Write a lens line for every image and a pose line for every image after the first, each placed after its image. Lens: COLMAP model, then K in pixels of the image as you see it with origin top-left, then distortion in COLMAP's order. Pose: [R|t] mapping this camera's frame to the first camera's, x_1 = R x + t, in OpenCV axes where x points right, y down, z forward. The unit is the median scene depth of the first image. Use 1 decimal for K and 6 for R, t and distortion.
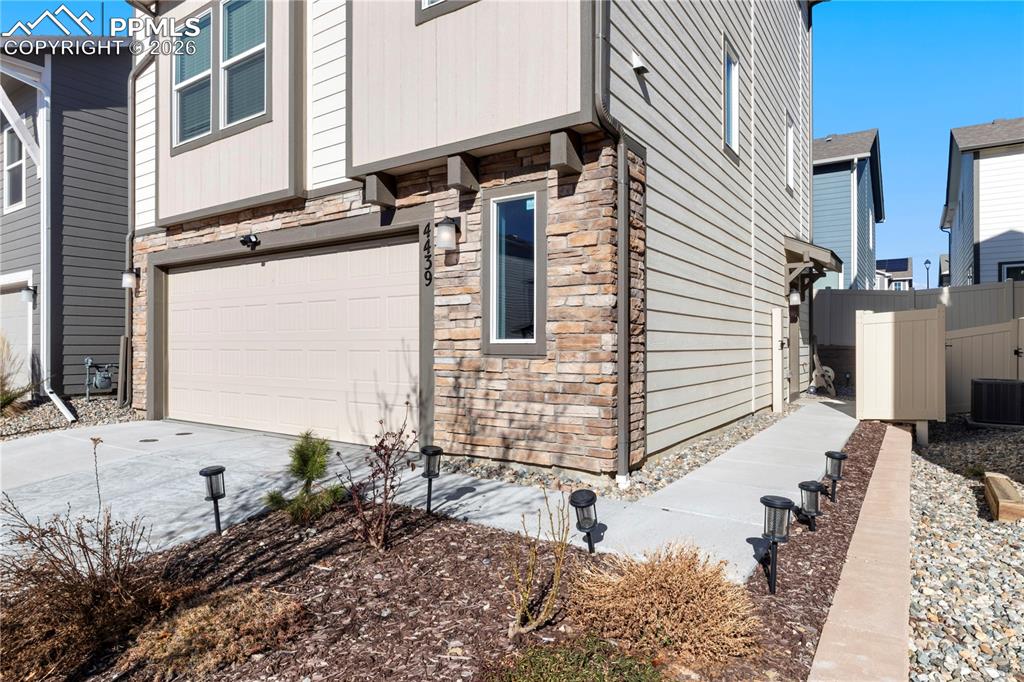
lens RADIAL K [[591.5, 0, 505.1], [0, 591.5, 345.8], [0, 0, 1]] dist [0.002087, -0.000697]
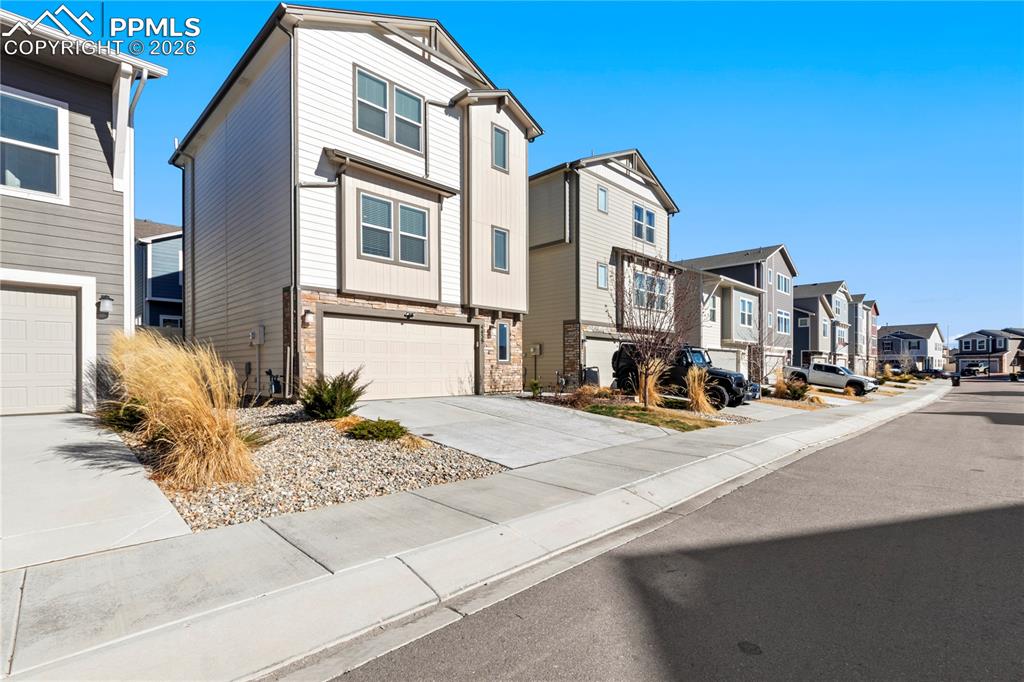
lens RADIAL K [[487.2, 0, 490.2], [0, 487.2, 371.3], [0, 0, 1]] dist [-0.002532, -0.000788]
pose [[0.204595, -0.001261, 0.978846, -2.075615], [0.003627, 0.999993, 0.000531, 0.039987], [-0.978840, 0.003441, 0.204598, 0.286532]]
